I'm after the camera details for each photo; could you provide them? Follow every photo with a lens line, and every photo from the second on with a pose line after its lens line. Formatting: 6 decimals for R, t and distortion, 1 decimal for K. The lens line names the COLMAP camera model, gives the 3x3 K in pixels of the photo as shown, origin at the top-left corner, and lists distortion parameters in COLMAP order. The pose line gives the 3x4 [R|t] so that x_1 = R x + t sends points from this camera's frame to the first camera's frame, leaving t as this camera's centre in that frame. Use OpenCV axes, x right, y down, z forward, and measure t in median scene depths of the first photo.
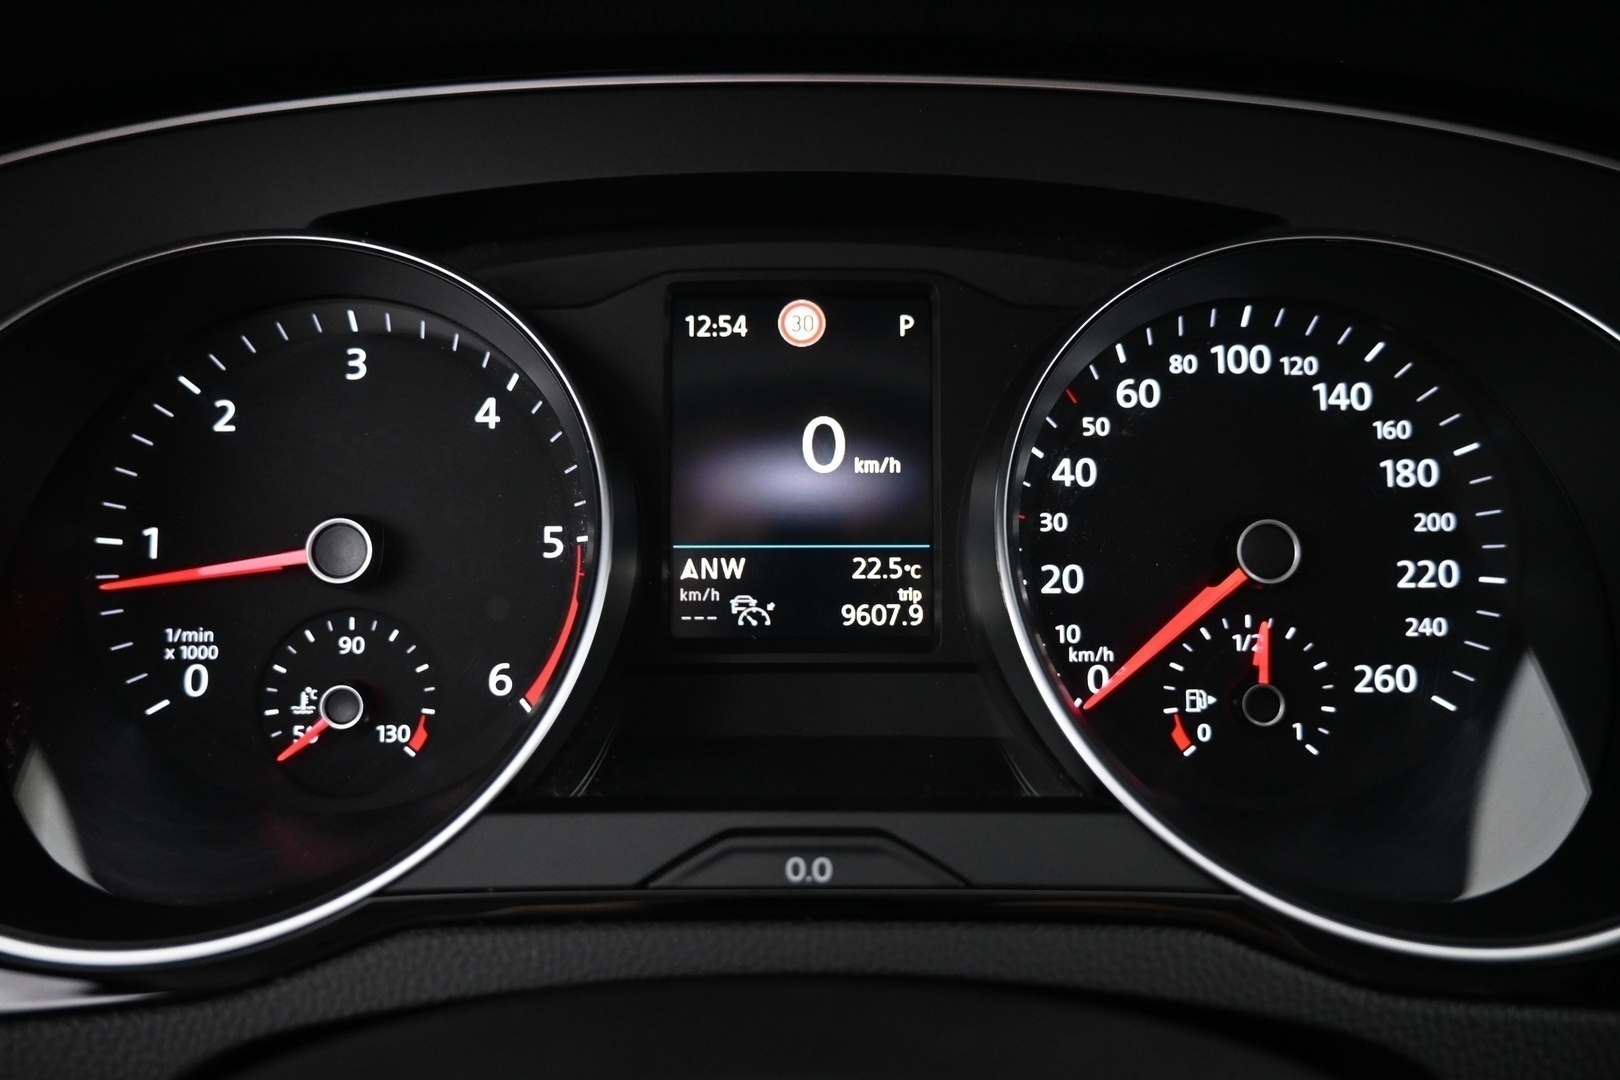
lens RADIAL K [[1110.1, 0, 812.5], [0, 1110.1, 536.5], [0, 0, 1]] dist [0.000550, -0.004483]
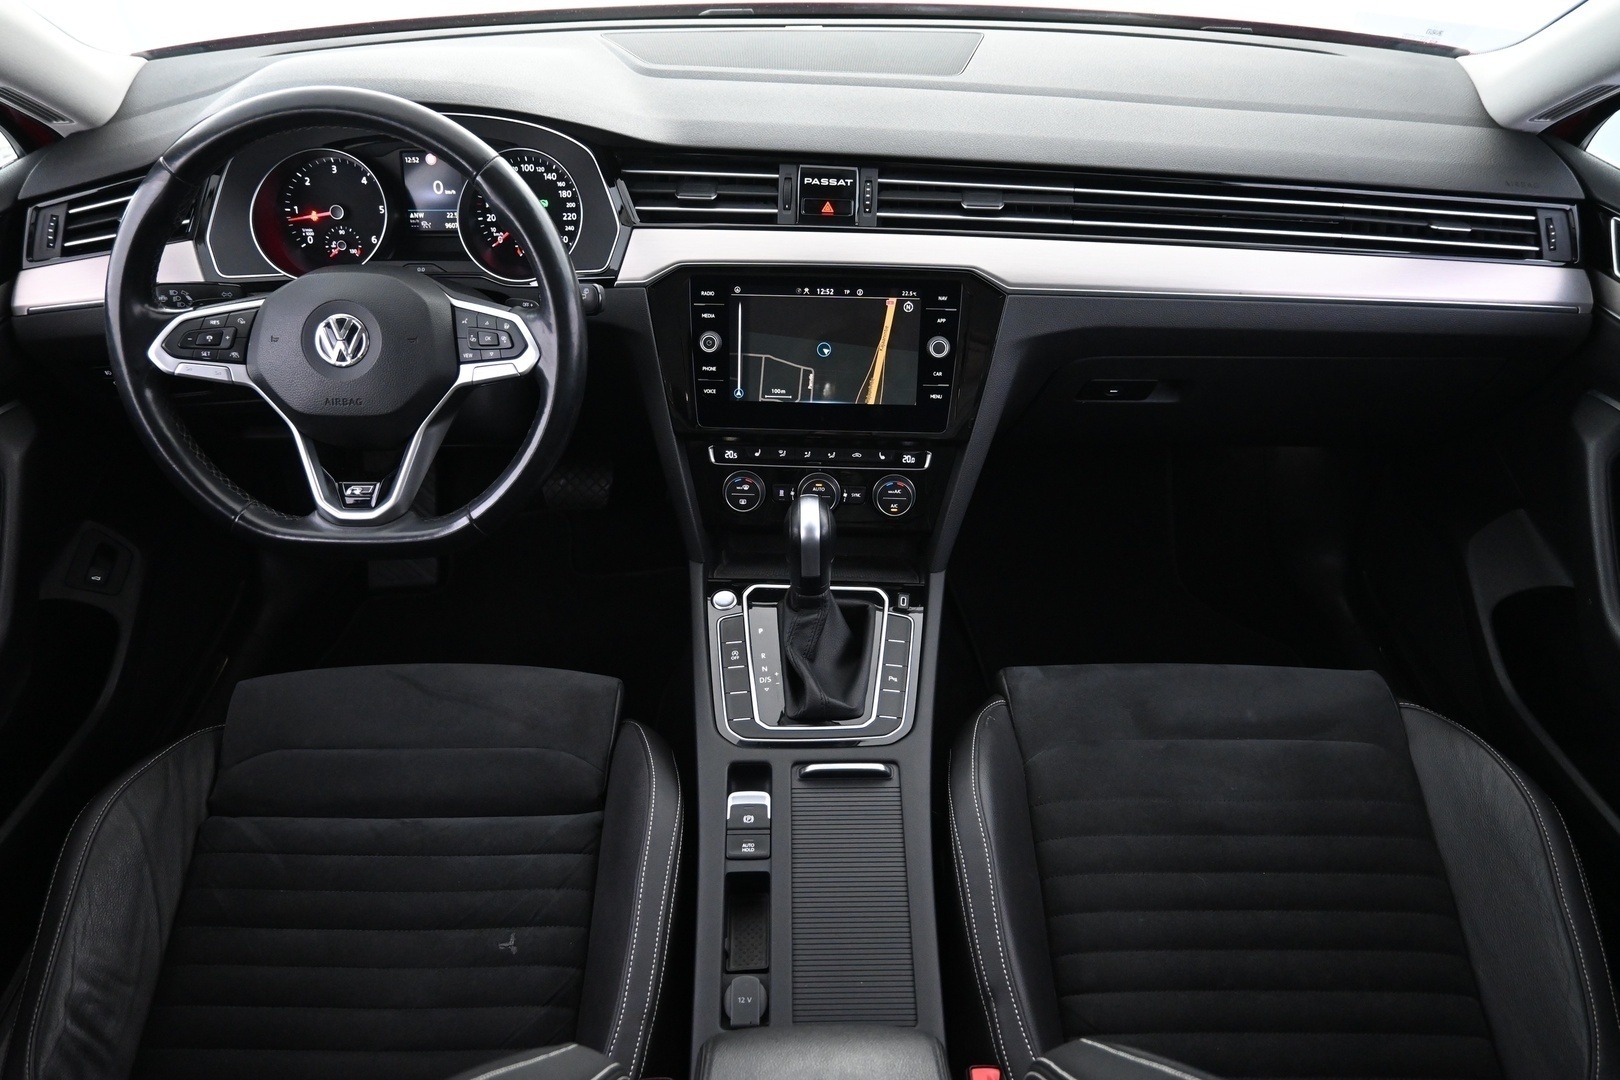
lens RADIAL K [[1176.4, 0, 812.4], [0, 1176.4, 540.6], [0, 0, 1]] dist [0.002619, -0.000680]
pose [[0.999987, 0.000362, -0.005077, 1.604383], [0.001427, 0.937554, 0.347836, -0.408967], [0.004886, -0.347838, 0.937542, -4.120234]]
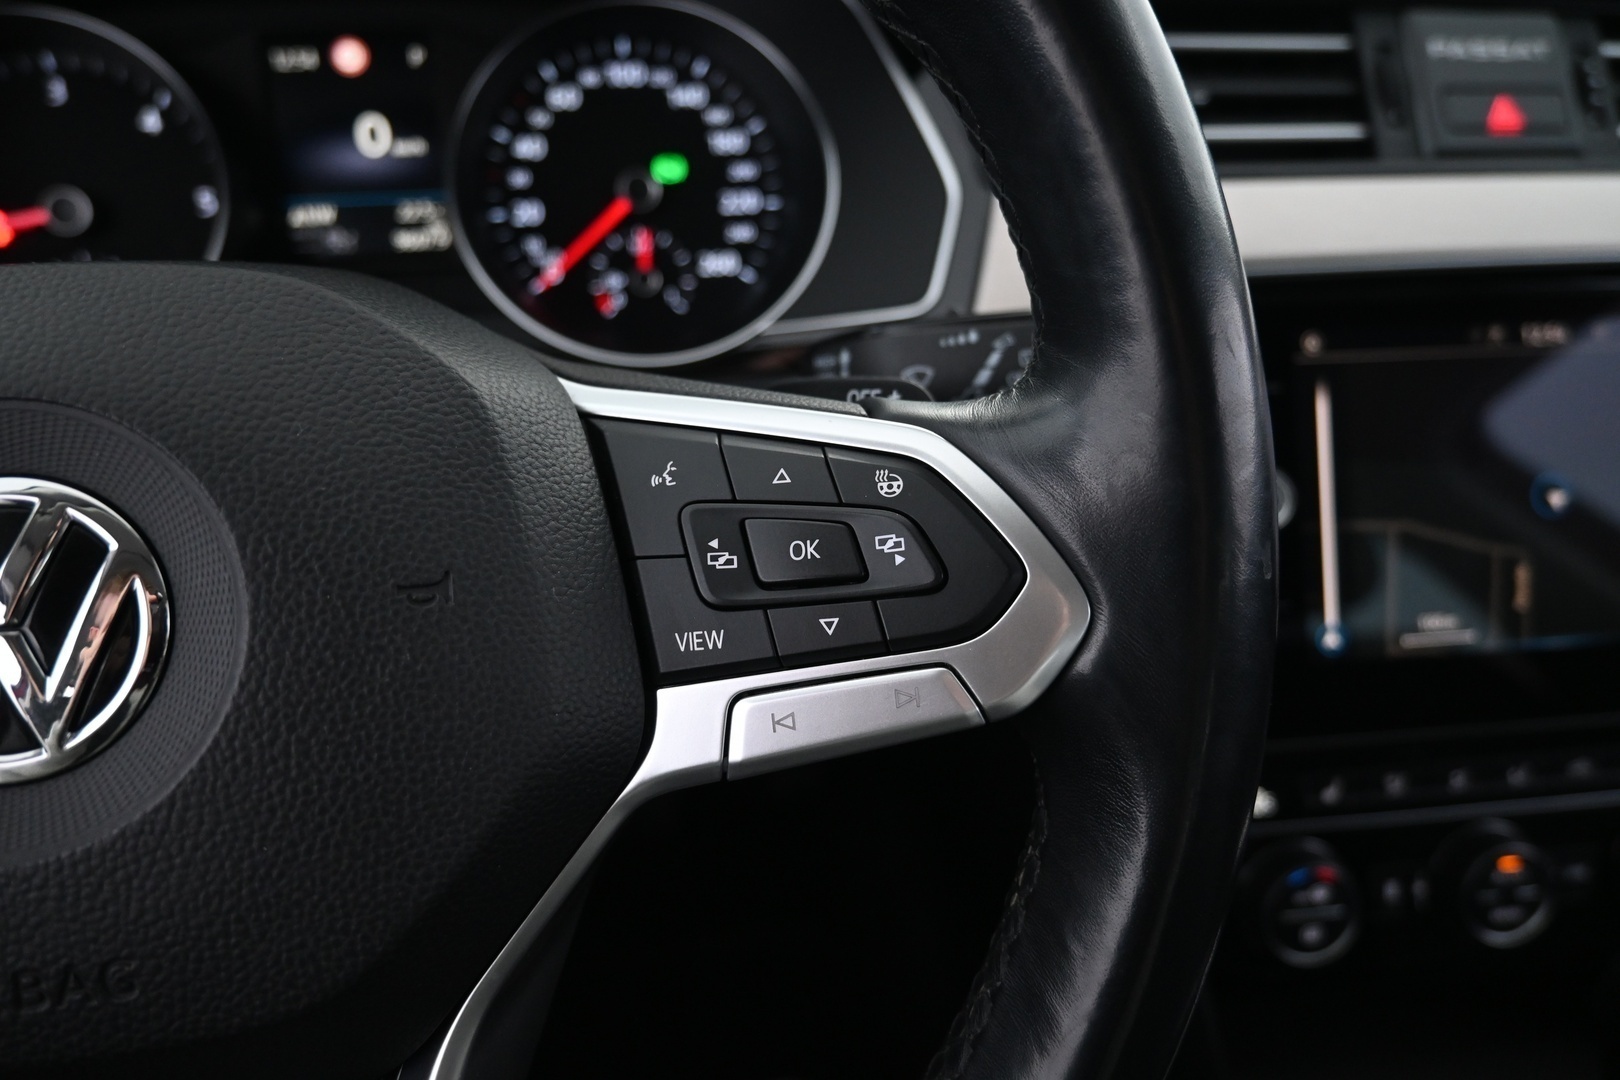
lens RADIAL K [[1110.1, 0, 798.4], [0, 1110.1, 537.6], [0, 0, 1]] dist [0.000550, -0.004483]
pose [[0.986361, -0.082218, 0.142590, 0.351839], [0.049457, 0.974319, 0.219675, 0.169818], [-0.156989, -0.209627, 0.965096, -0.818517]]
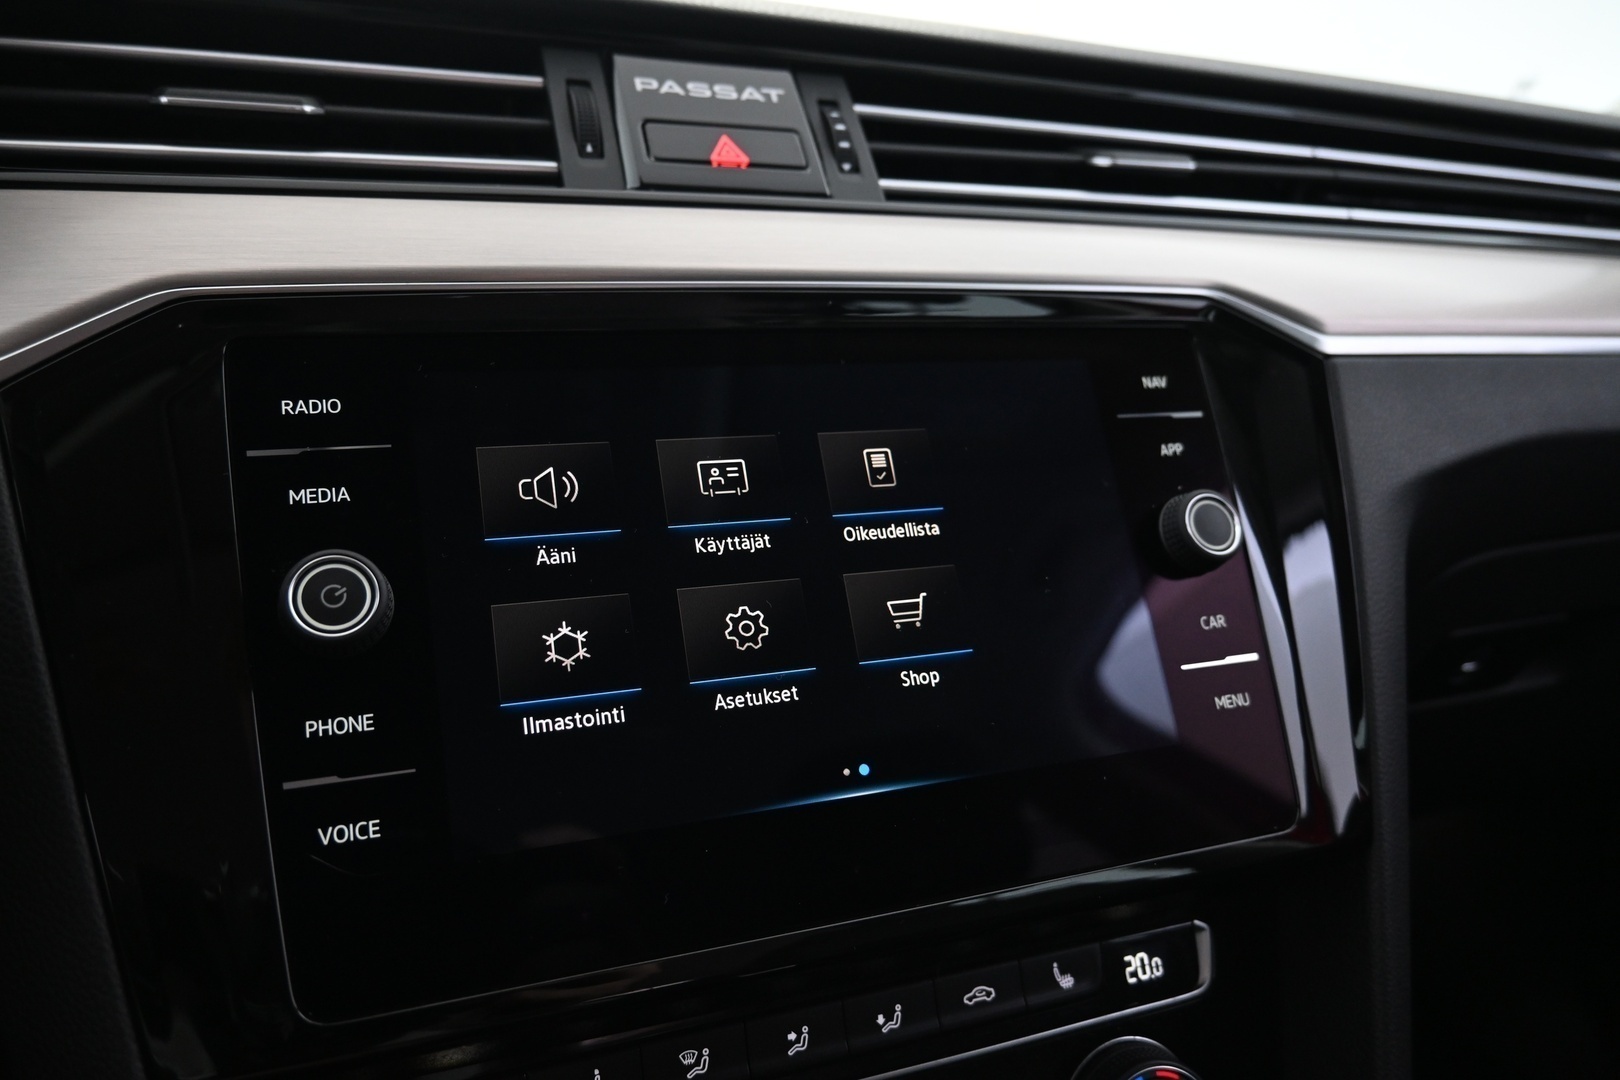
lens RADIAL K [[1110.1, 0, 809.7], [0, 1110.1, 537.0], [0, 0, 1]] dist [0.000550, -0.004483]
pose [[0.928717, -0.087532, 0.360309, 1.213417], [0.126124, 0.988368, -0.084982, 0.554903], [-0.348679, 0.124368, 0.928954, -0.505020]]
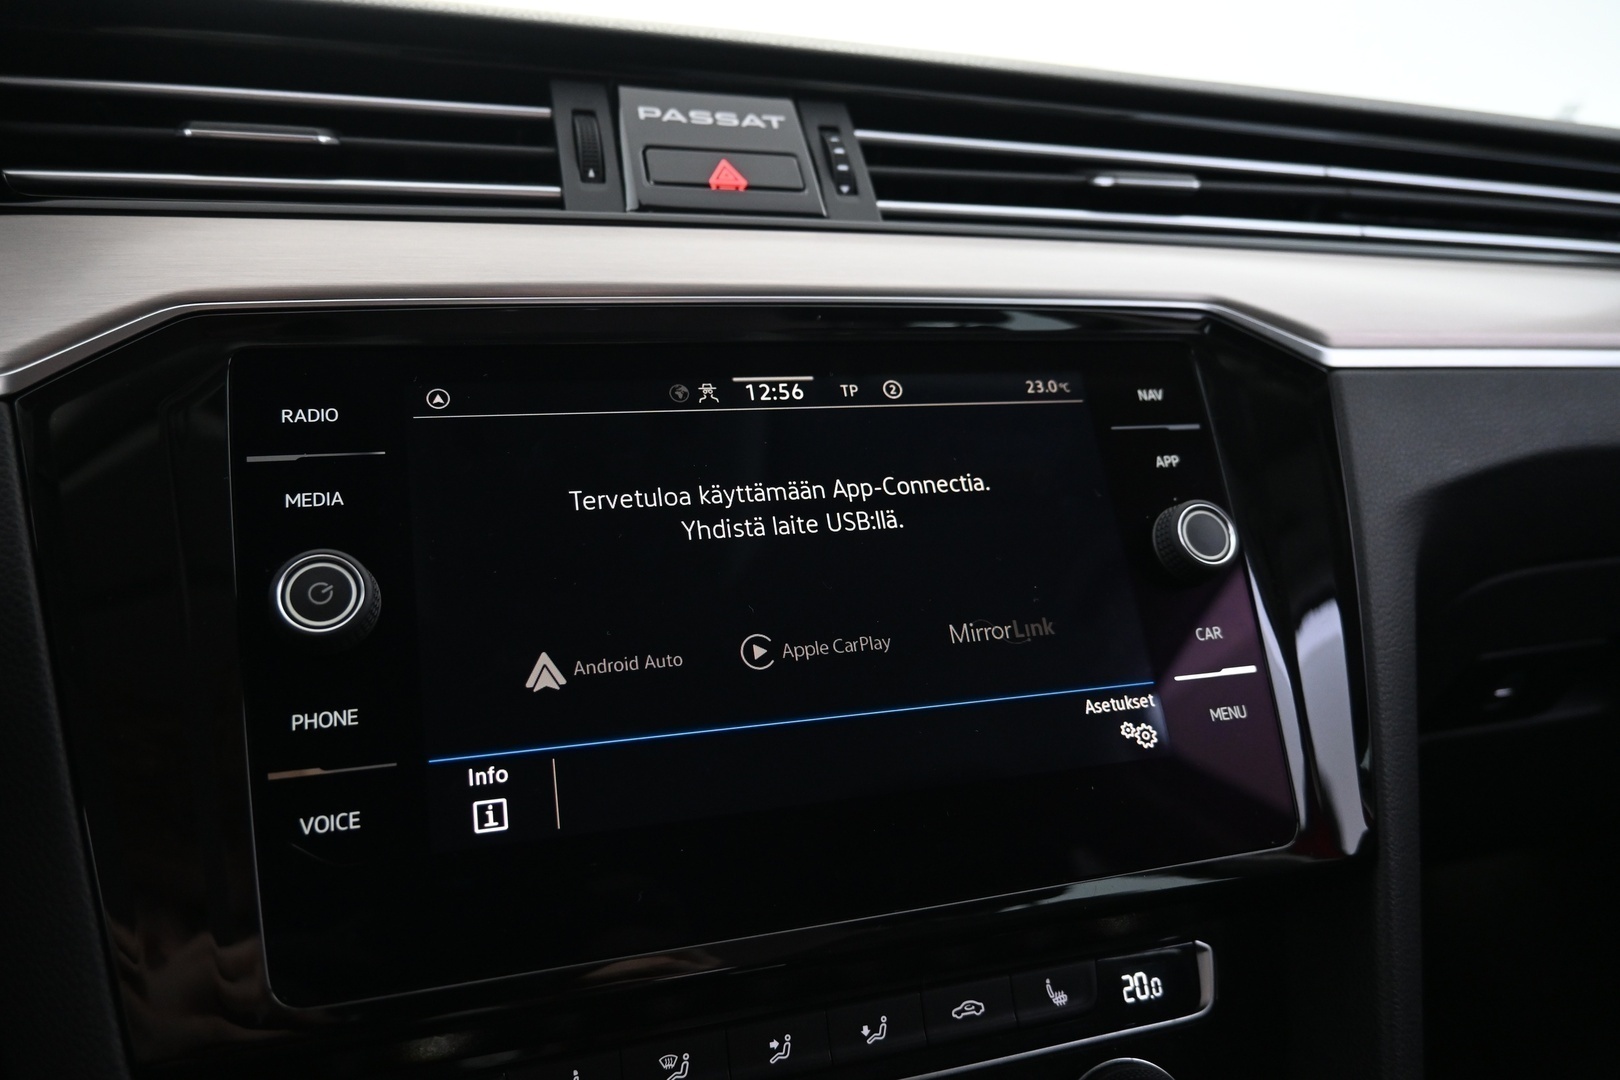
lens RADIAL K [[1110.1, 0, 810.8], [0, 1110.1, 536.5], [0, 0, 1]] dist [0.000550, -0.004483]
pose [[0.947044, -0.073614, 0.312553, 1.279487], [0.120070, 0.983941, -0.132075, 0.604637], [-0.297811, 0.162609, 0.940674, -0.538695]]
